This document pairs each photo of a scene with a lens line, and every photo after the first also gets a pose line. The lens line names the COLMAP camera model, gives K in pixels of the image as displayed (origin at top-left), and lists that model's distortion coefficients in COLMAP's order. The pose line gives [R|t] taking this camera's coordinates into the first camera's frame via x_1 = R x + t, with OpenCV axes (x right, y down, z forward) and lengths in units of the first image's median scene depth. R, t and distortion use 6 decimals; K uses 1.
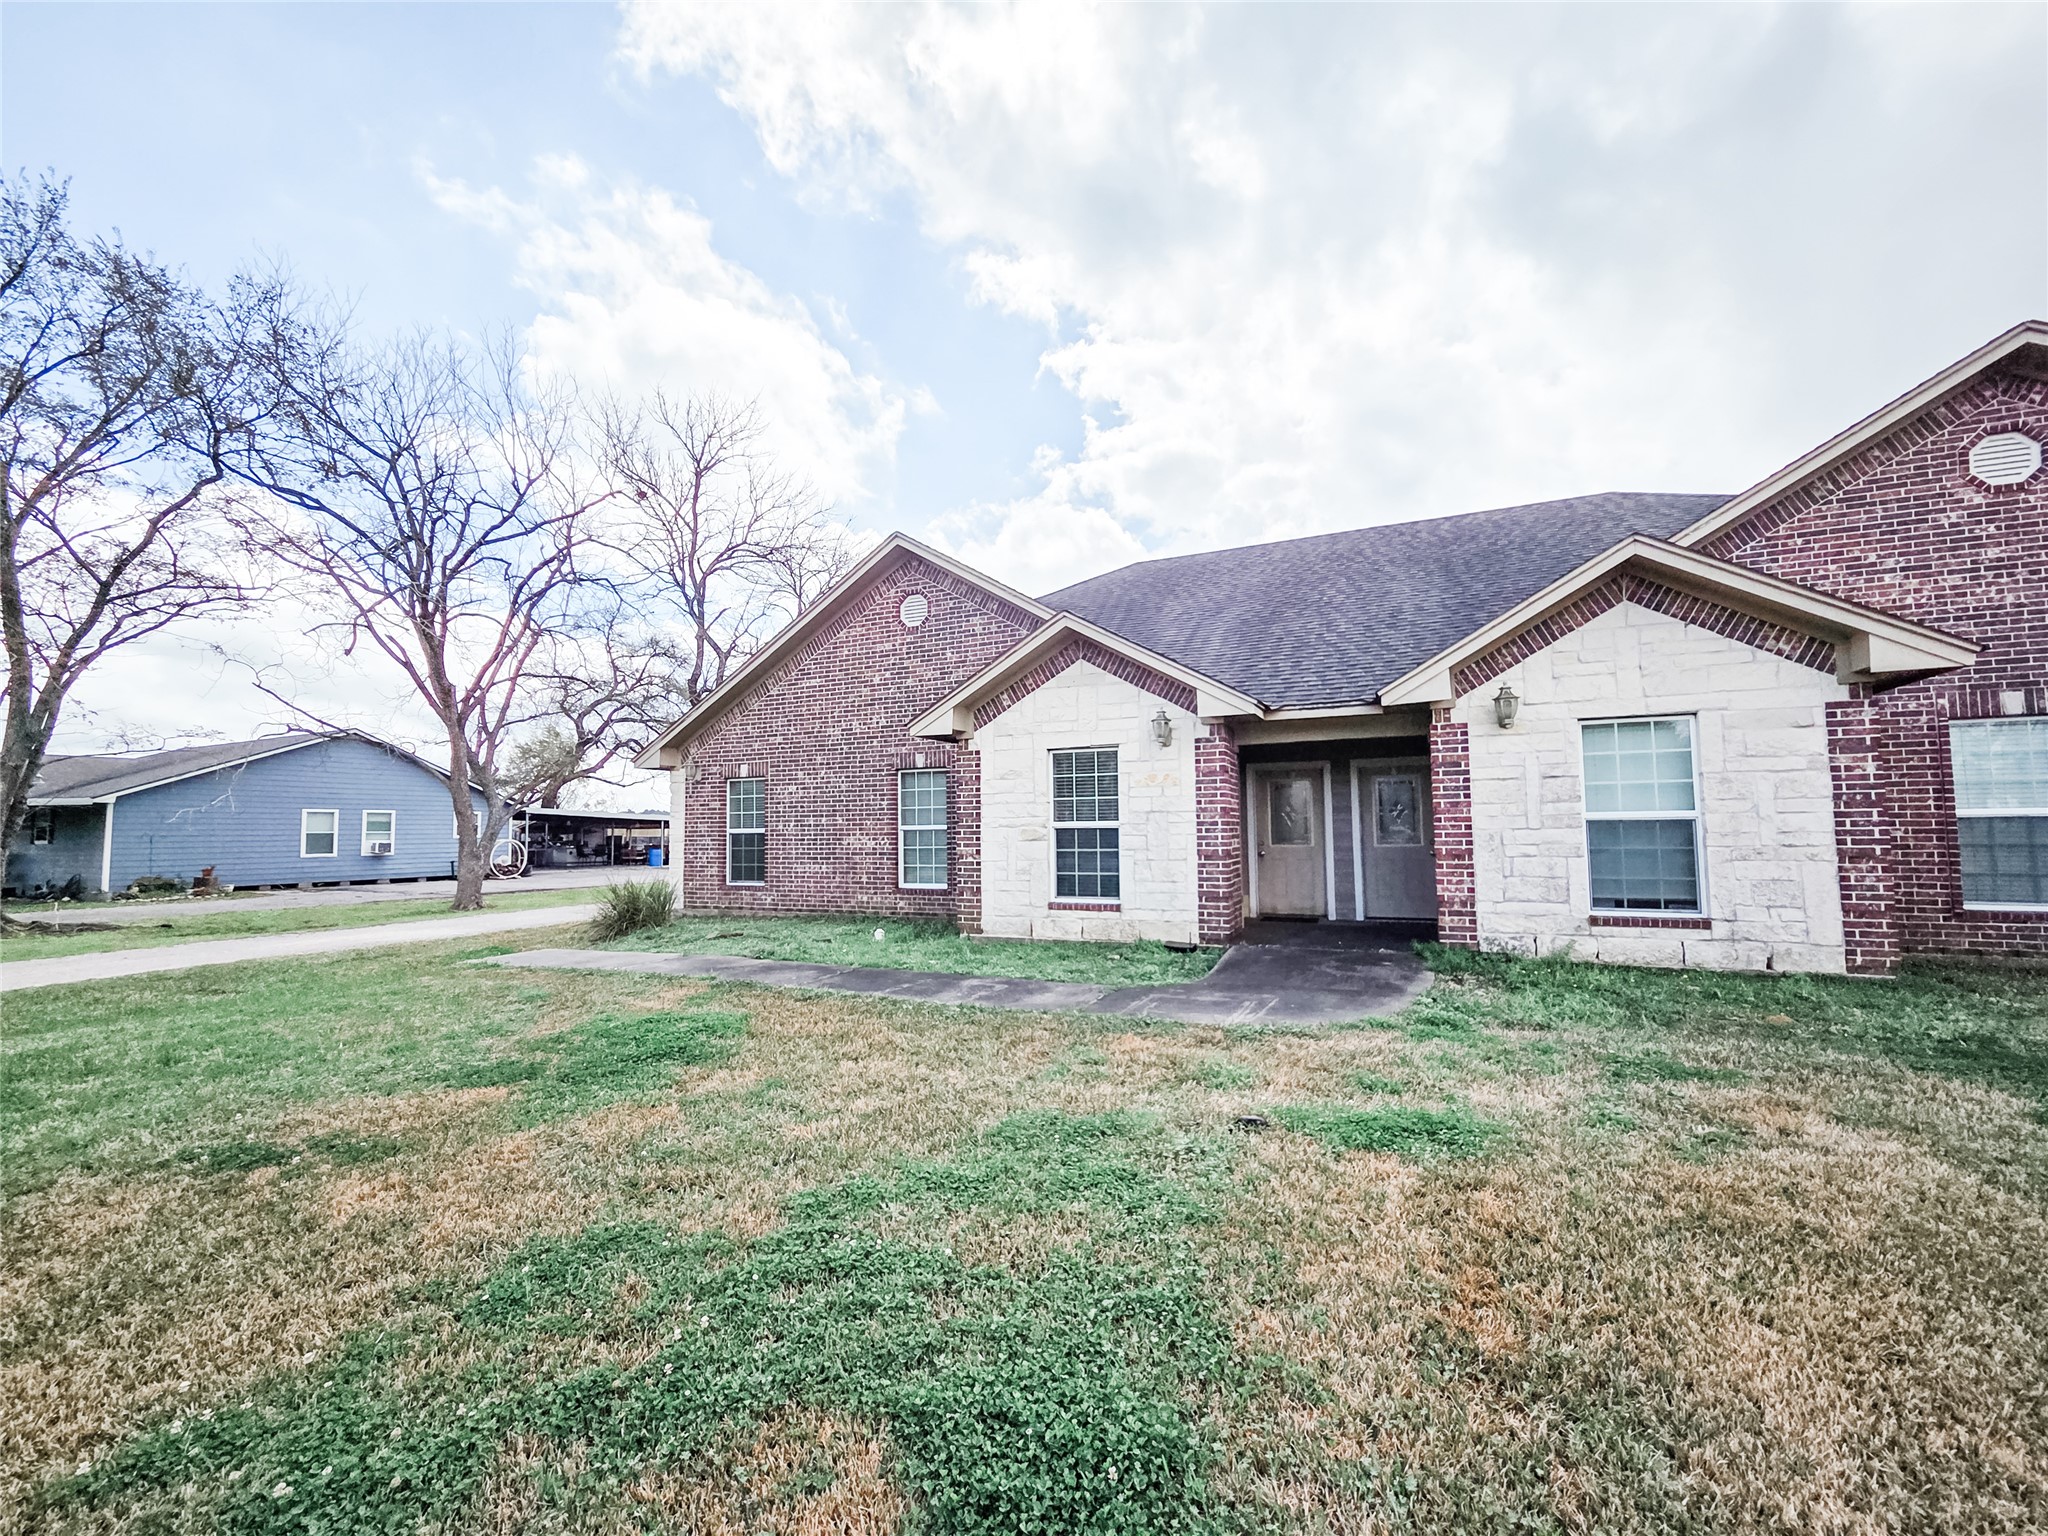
lens RADIAL K [[842.3, 0, 1025.9], [0, 842.3, 776.5], [0, 0, 1]] dist [0.001706, 0.000373]
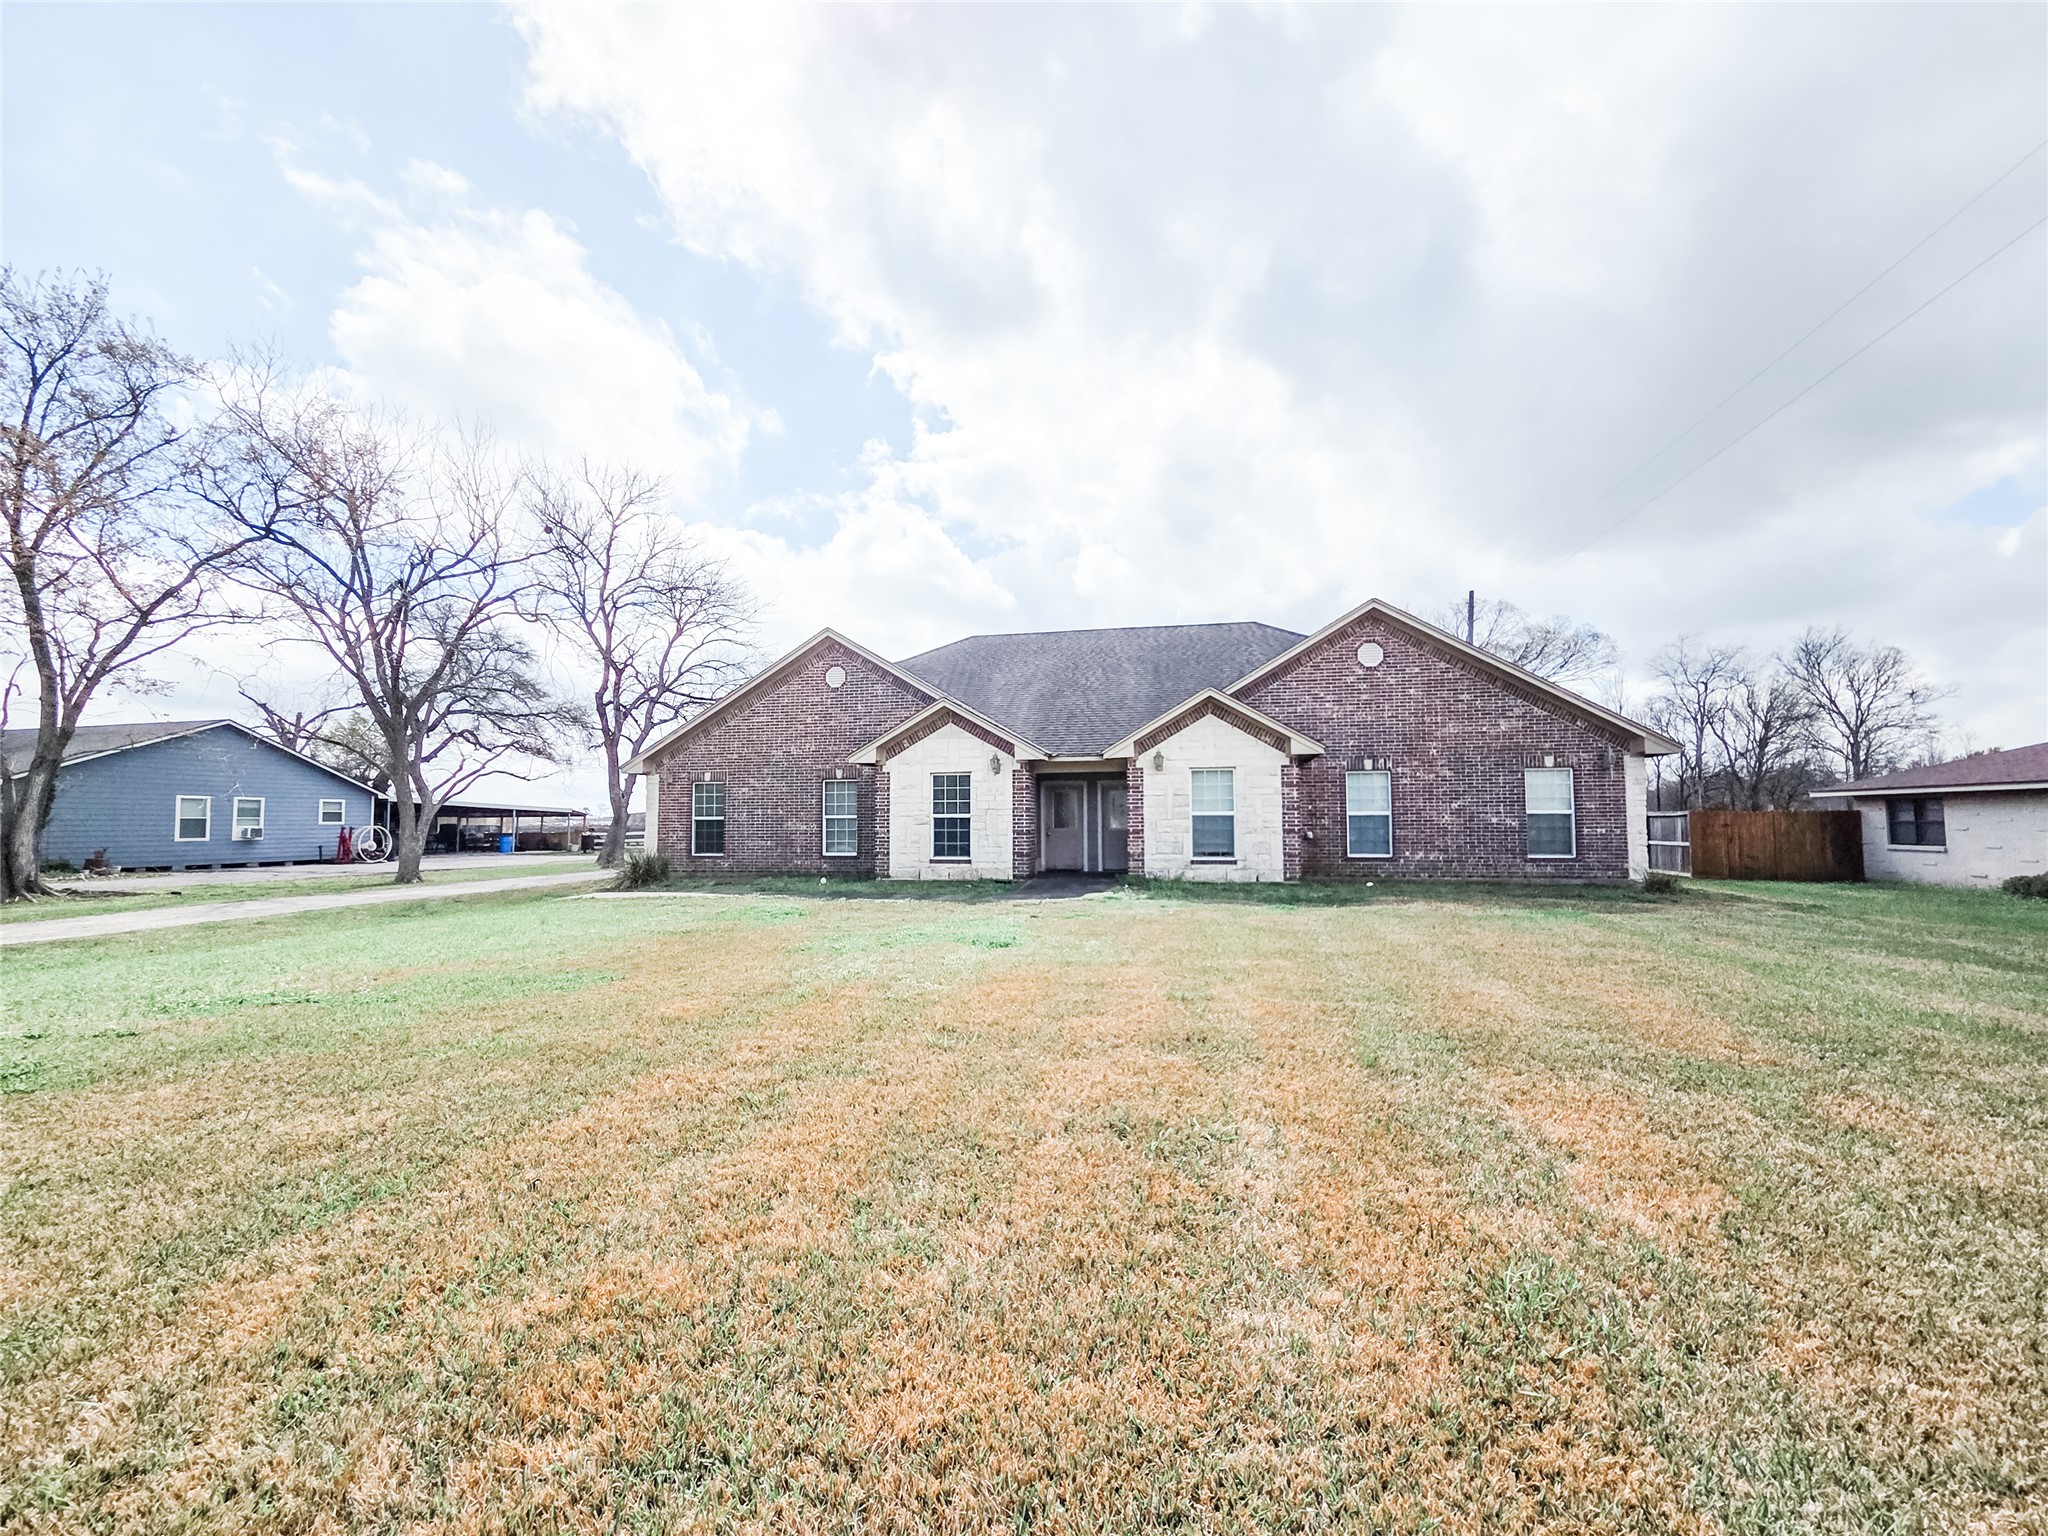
lens RADIAL K [[842.3, 0, 1033.5], [0, 842.3, 776.1], [0, 0, 1]] dist [0.001706, 0.000373]
pose [[0.974737, 0.019104, 0.222538, -0.154567], [-0.020846, 0.999768, 0.005481, -0.039279], [-0.222381, -0.009981, 0.974909, -0.759047]]
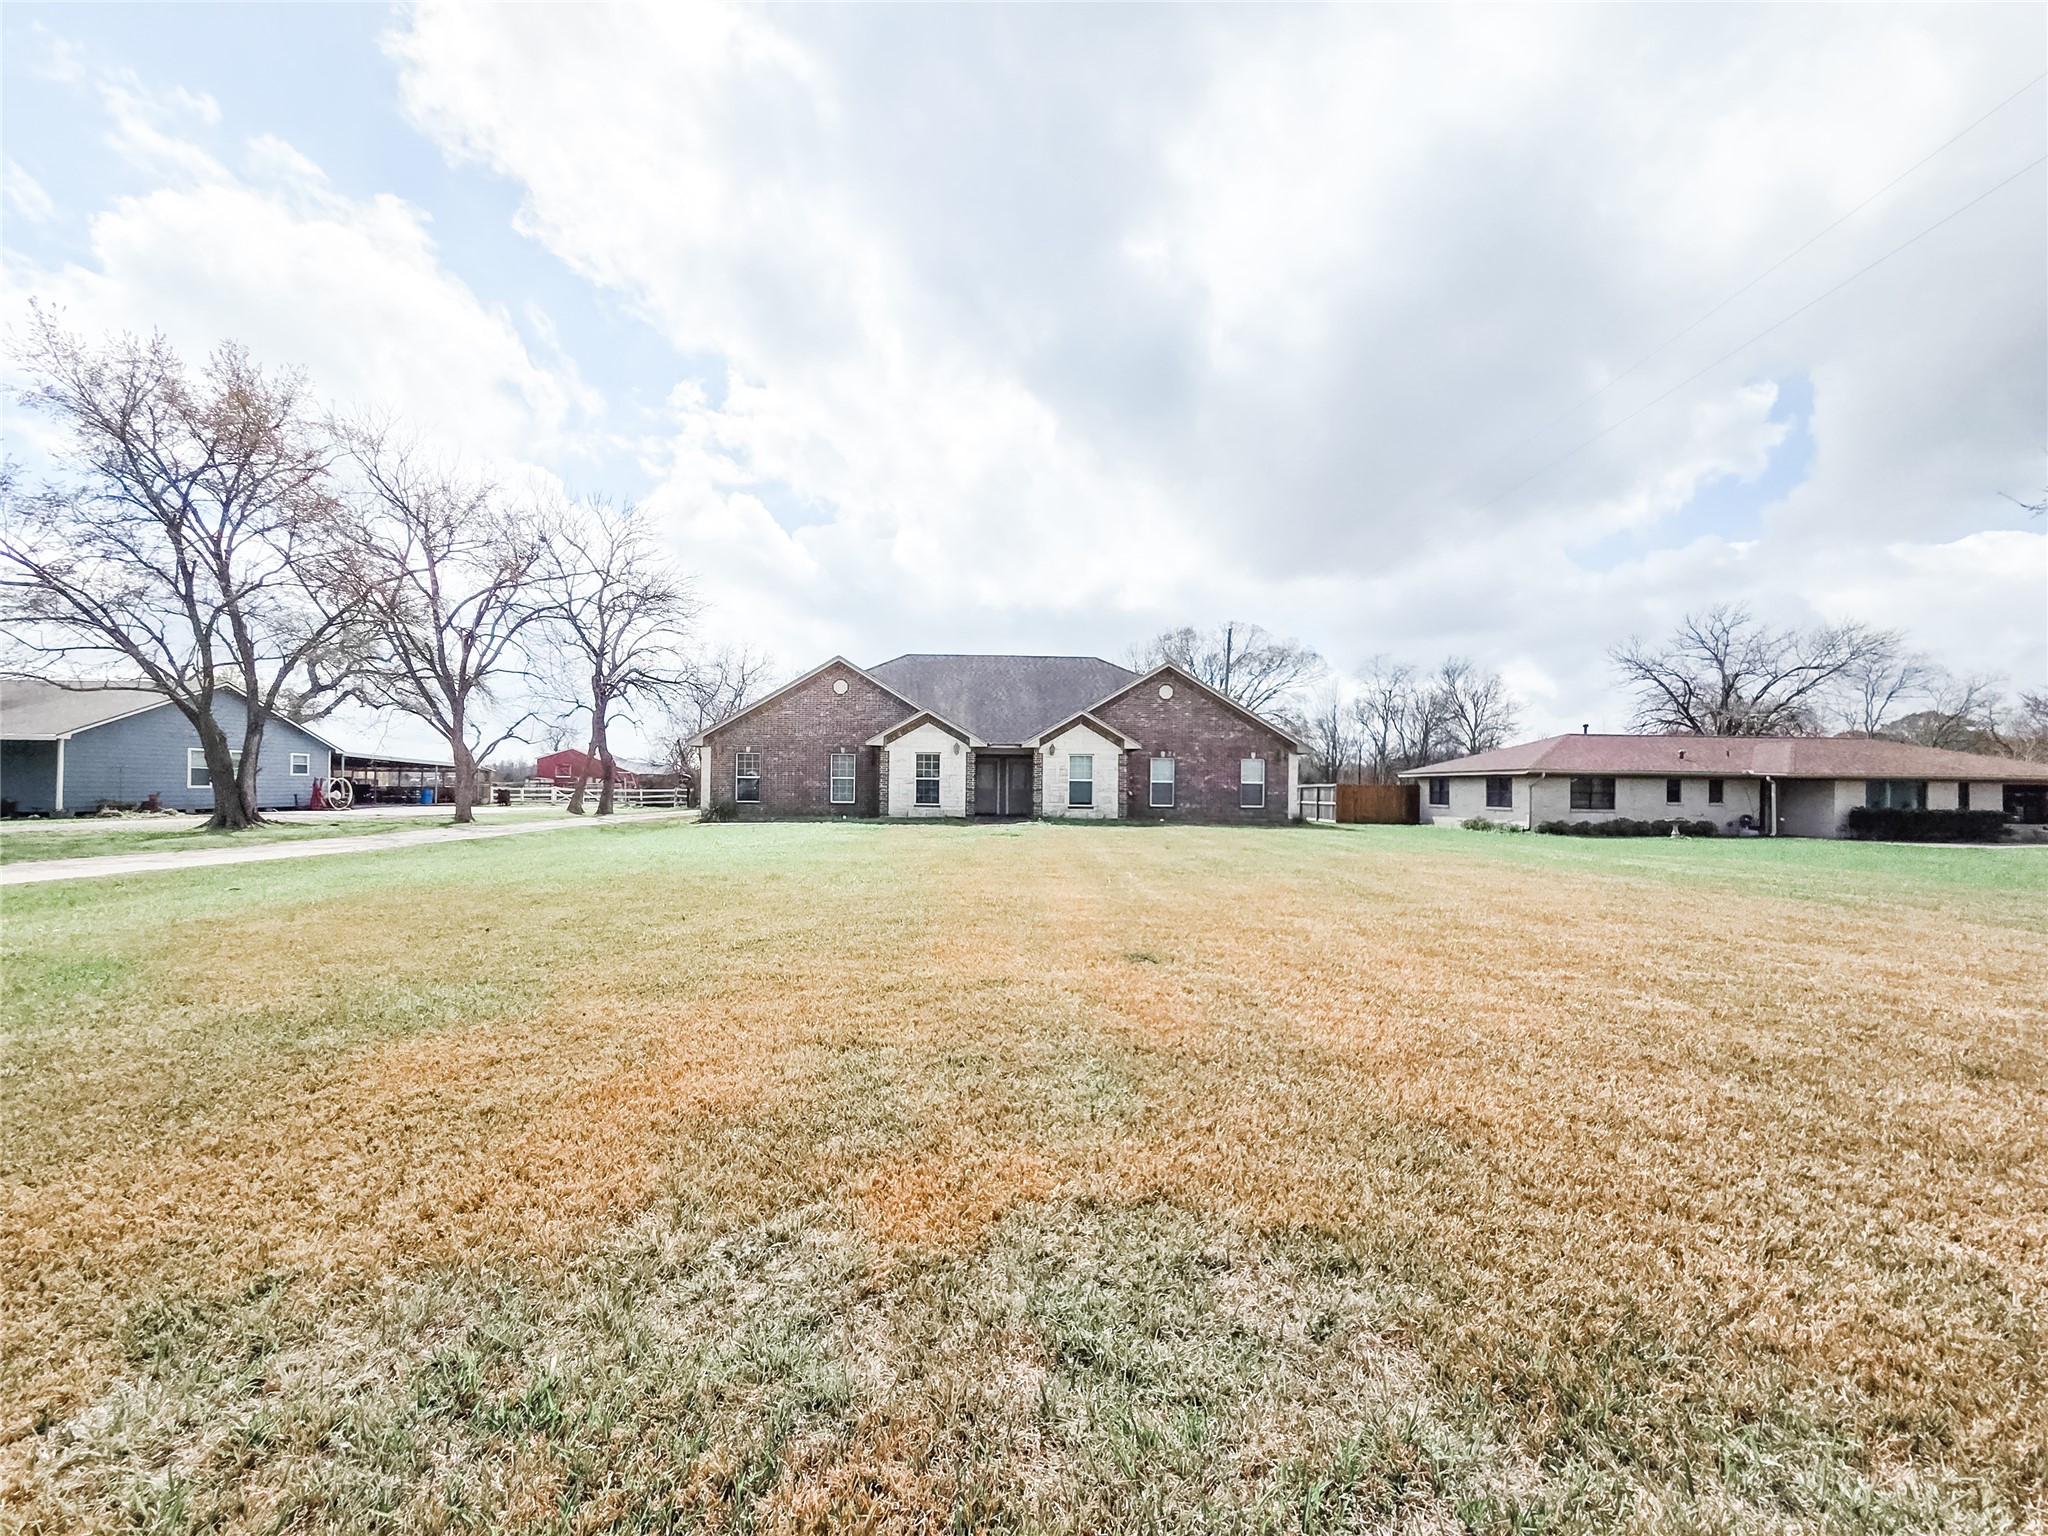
lens RADIAL K [[842.3, 0, 1023.9], [0, 842.3, 781.7], [0, 0, 1]] dist [0.001706, 0.000373]
pose [[0.898225, 0.024126, 0.438873, -0.908385], [-0.049813, 0.997647, 0.047108, -0.086919], [-0.436704, -0.064175, 0.897313, -1.778784]]
